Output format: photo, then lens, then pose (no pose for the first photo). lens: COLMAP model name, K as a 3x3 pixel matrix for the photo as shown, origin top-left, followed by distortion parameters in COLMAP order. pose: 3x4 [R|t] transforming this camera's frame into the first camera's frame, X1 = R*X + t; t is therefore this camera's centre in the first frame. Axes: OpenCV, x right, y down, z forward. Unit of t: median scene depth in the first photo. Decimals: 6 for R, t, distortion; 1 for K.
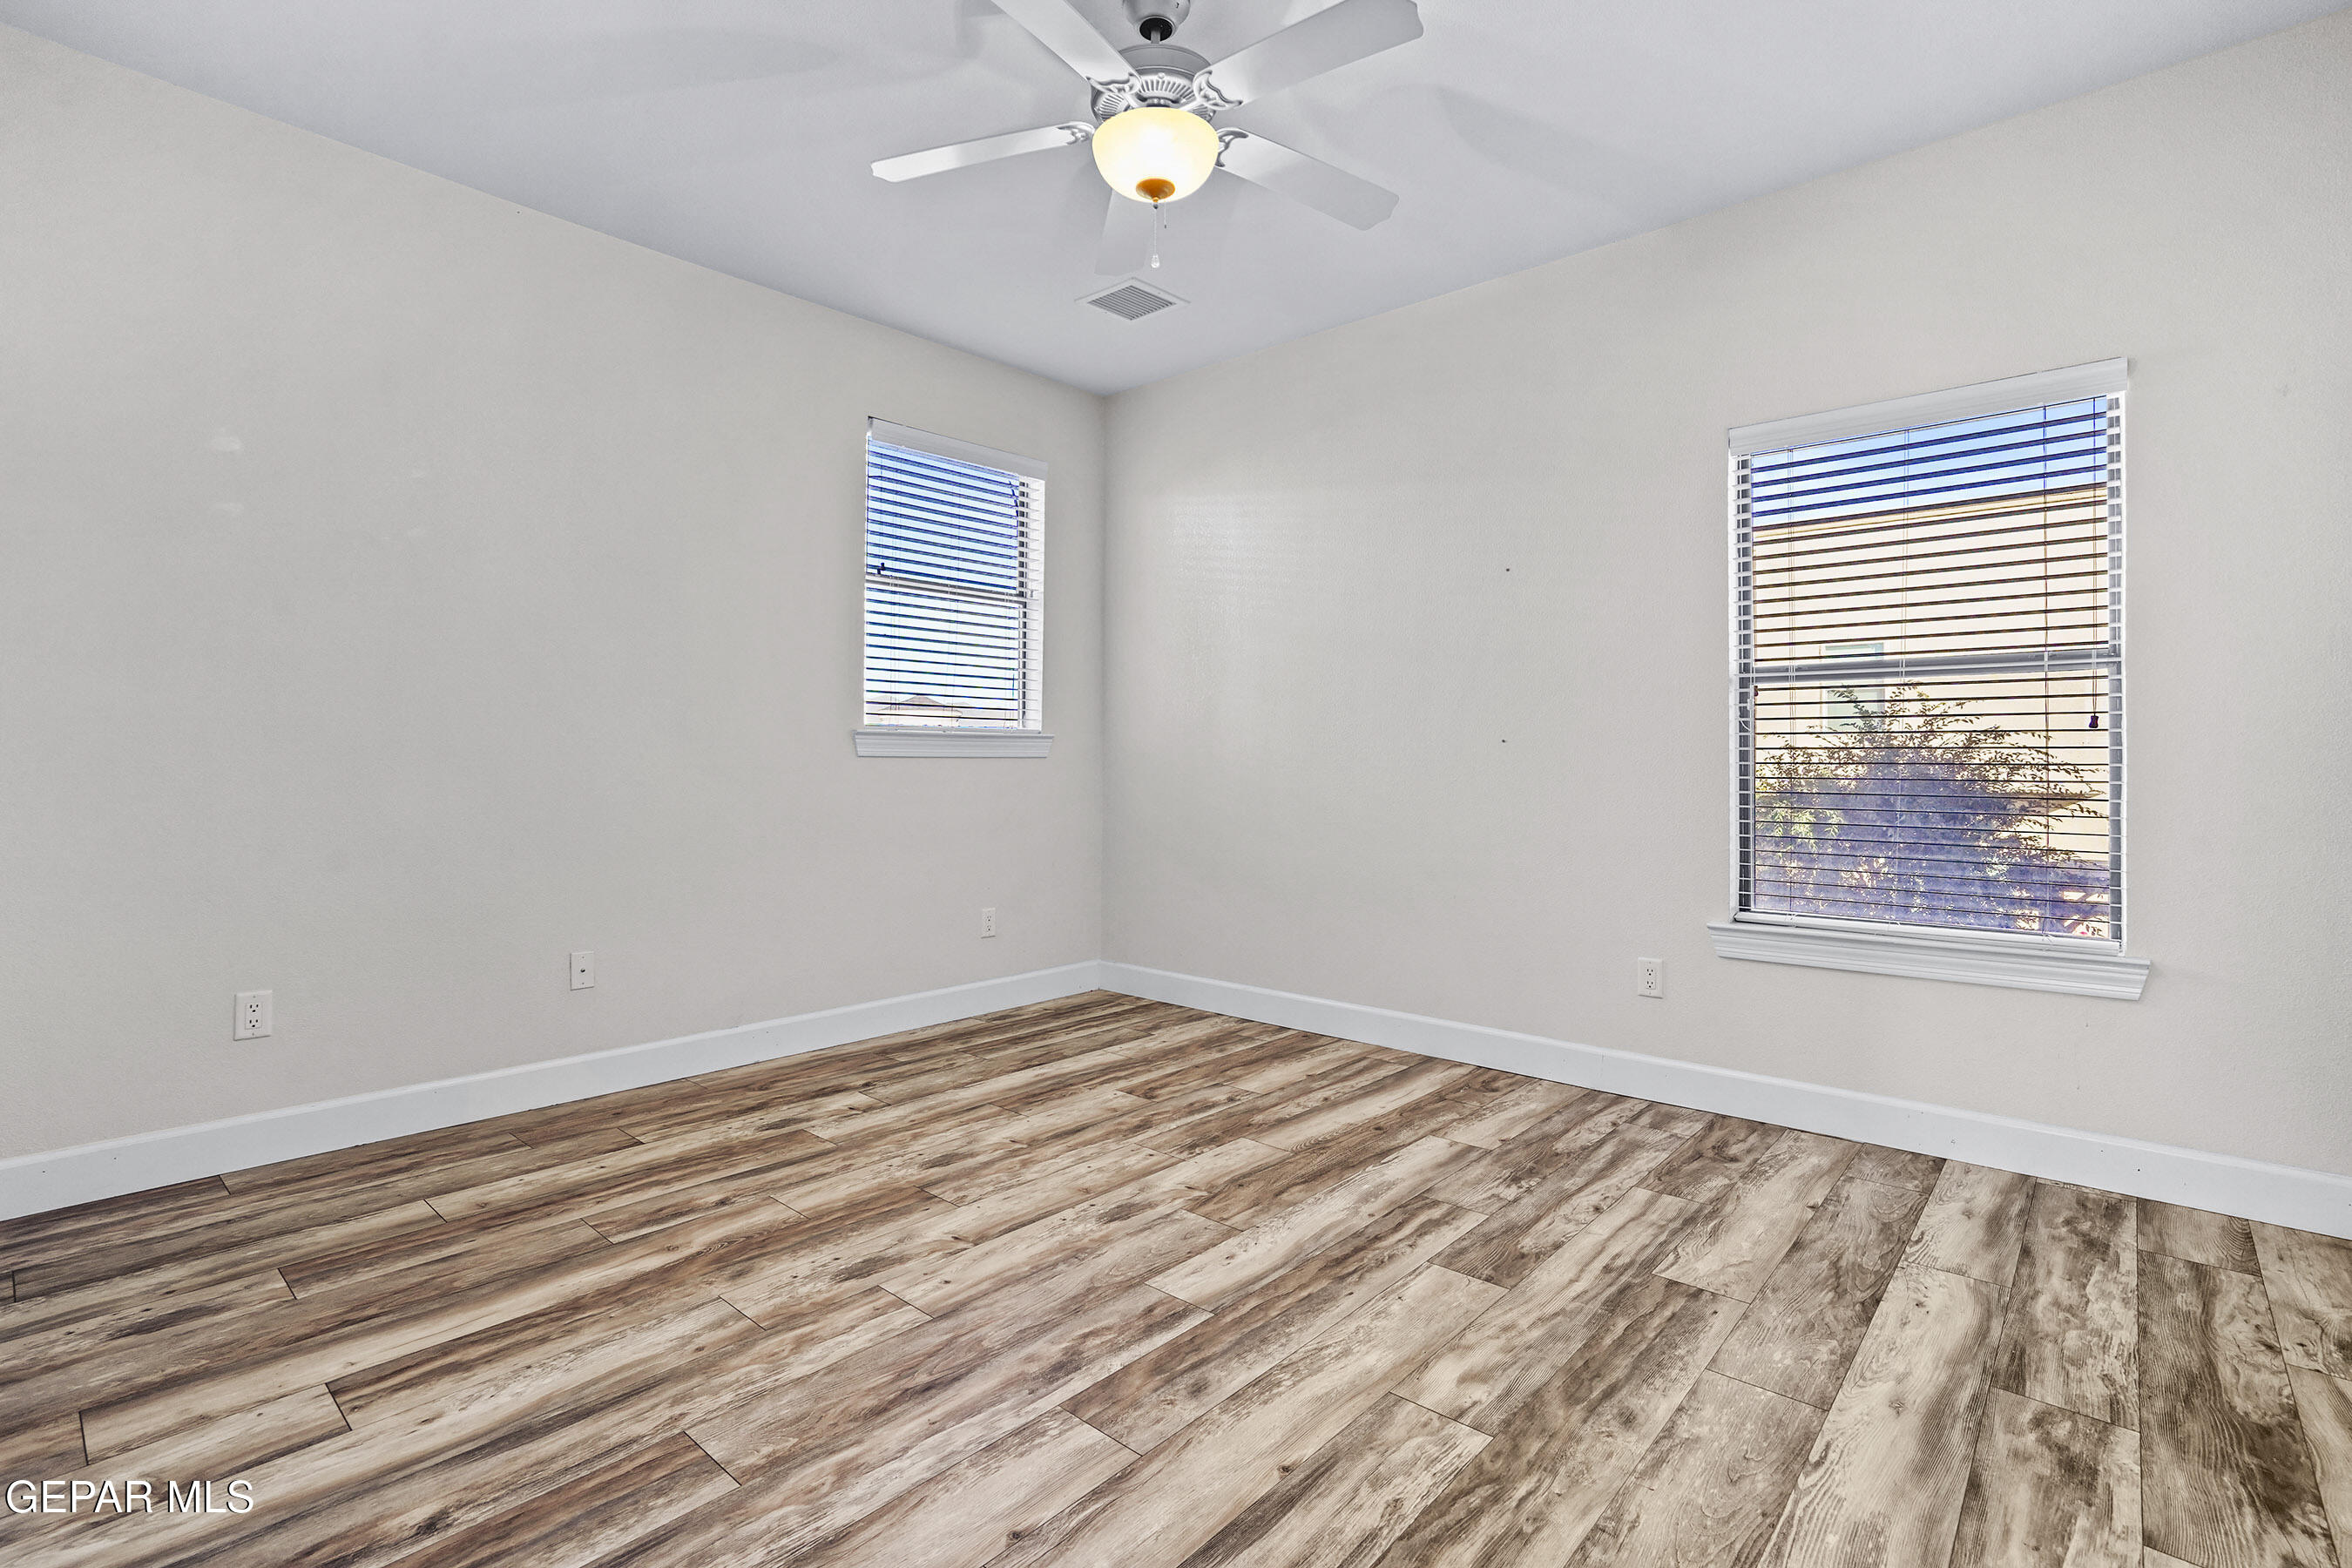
lens RADIAL K [[1097.5, 0, 1169.9], [0, 1097.5, 769.5], [0, 0, 1]] dist [-0.036188, 0.011393]
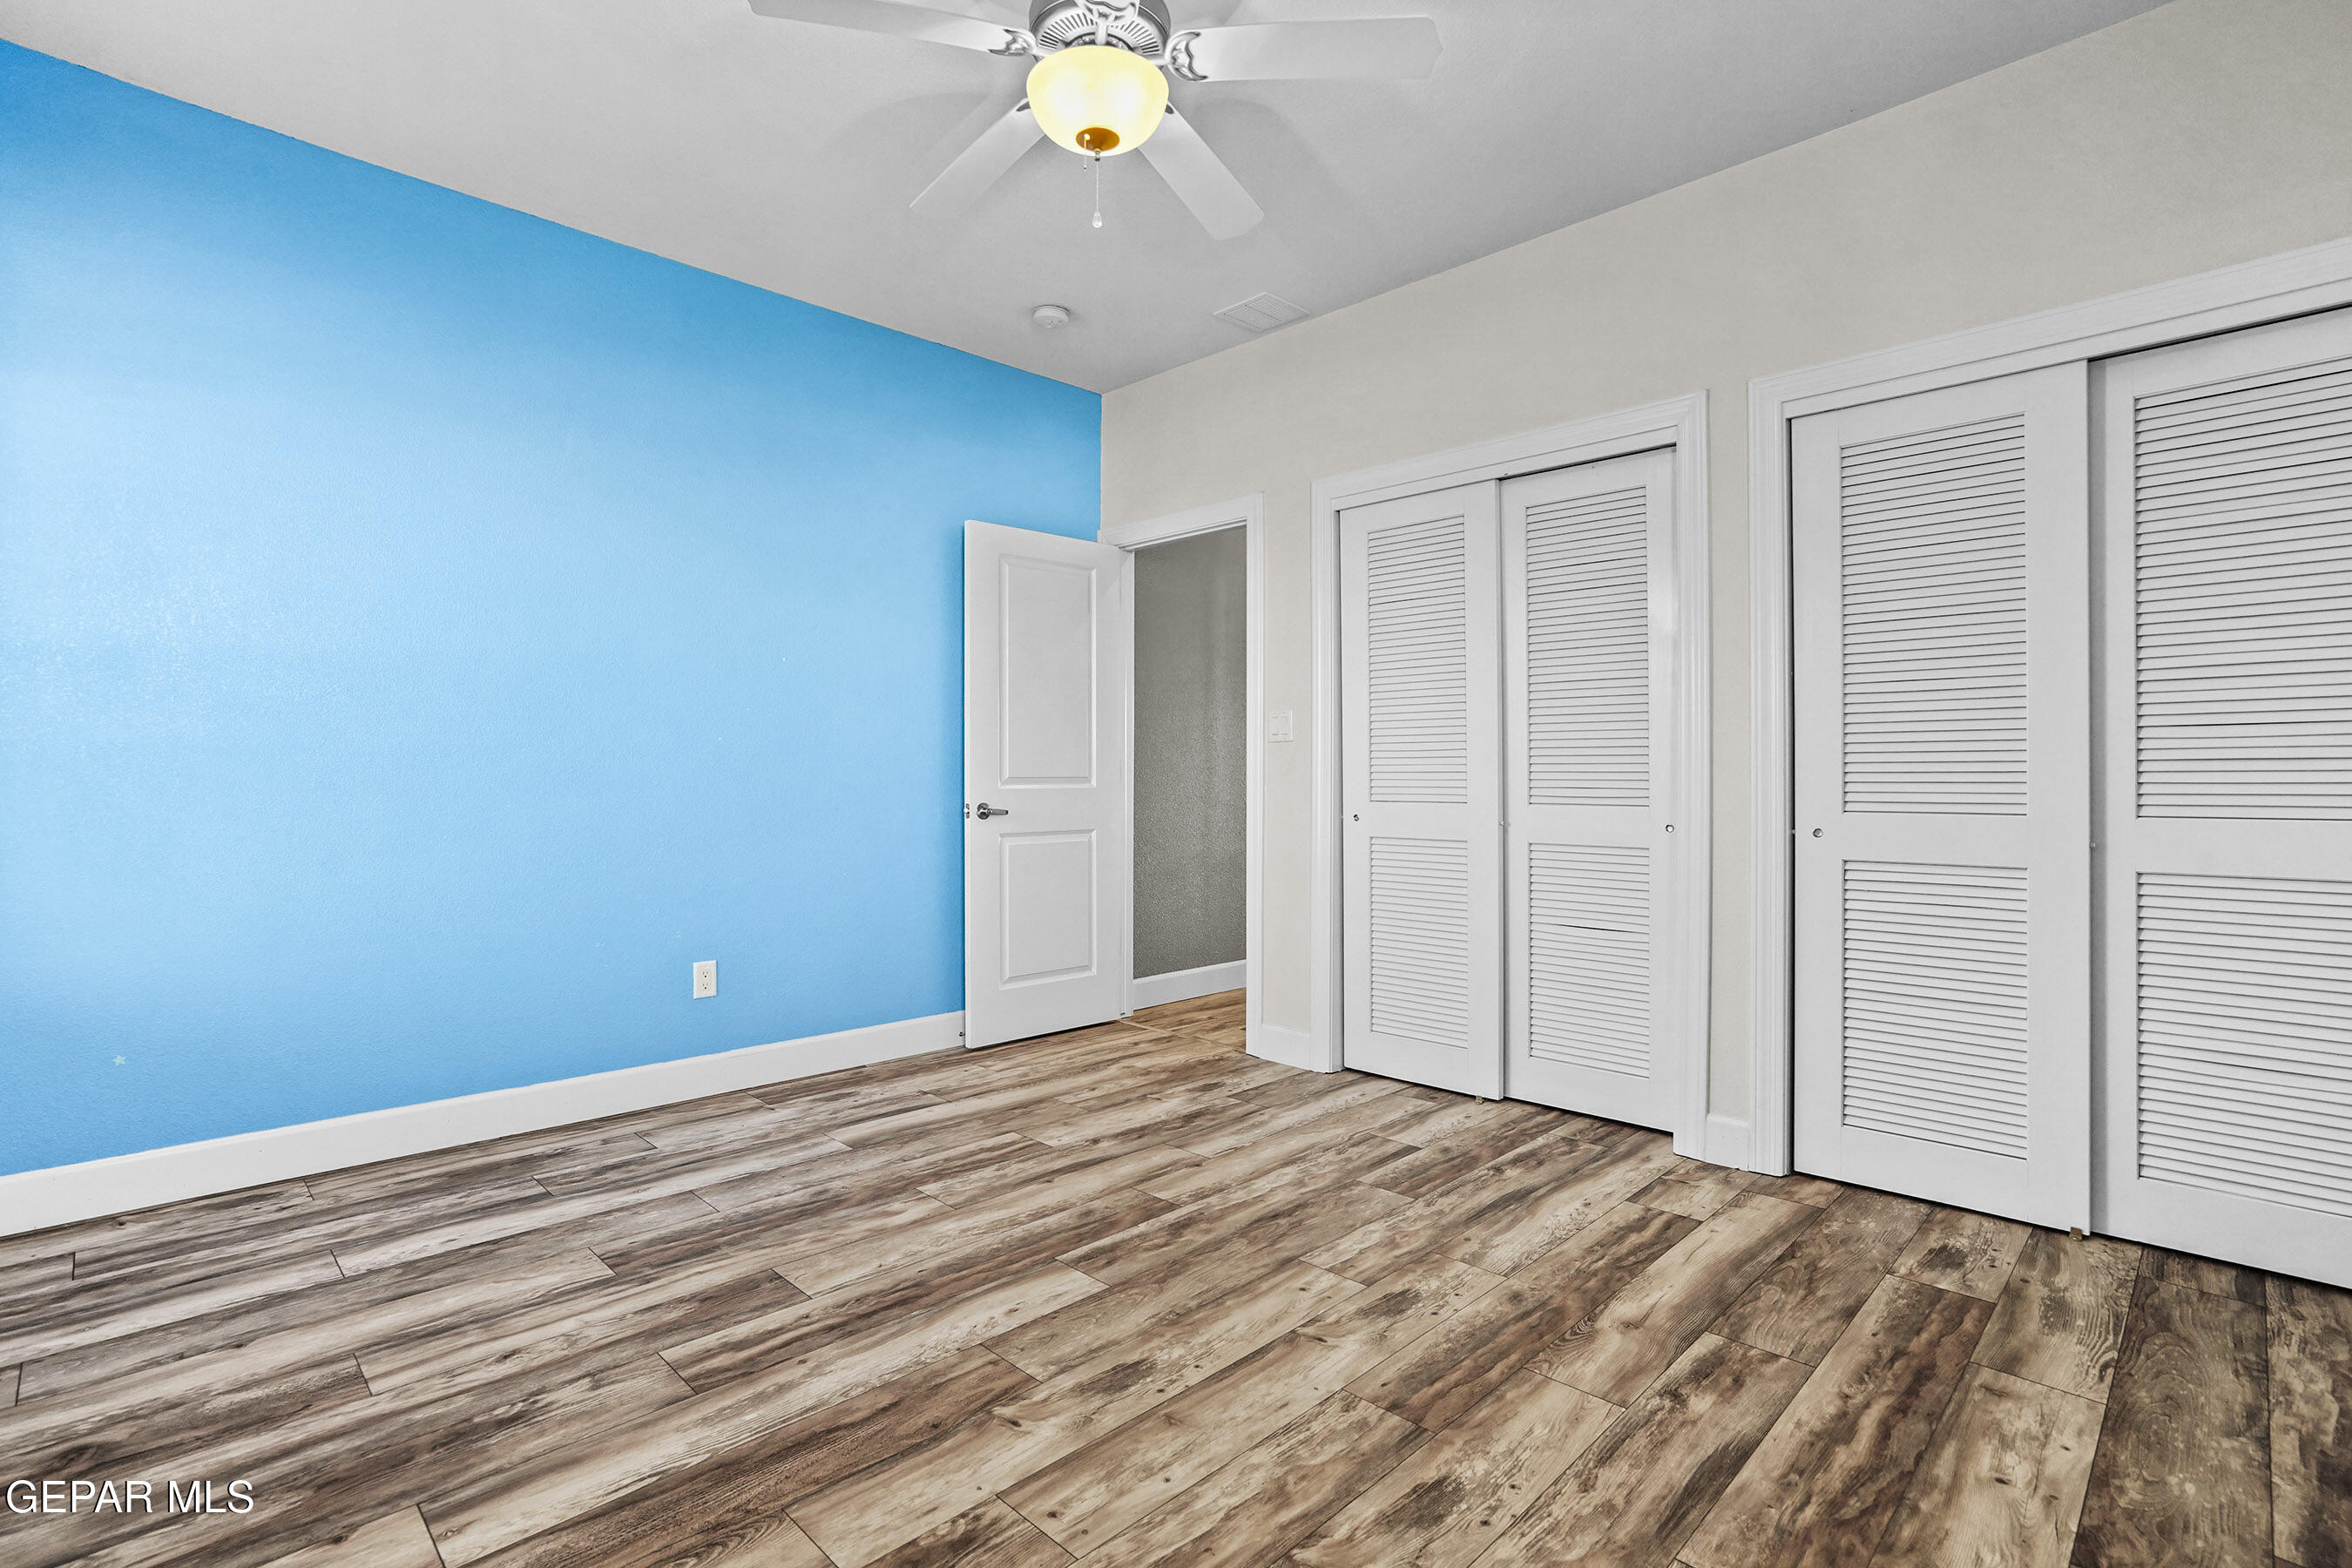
lens RADIAL K [[1097.5, 0, 1178.0], [0, 1097.5, 772.3], [0, 0, 1]] dist [-0.036188, 0.011393]
pose [[-0.998672, -0.006121, 0.051150, -0.135555], [-0.005736, 0.999954, 0.007659, -0.020413], [-0.051194, 0.007356, -0.998662, 1.995939]]
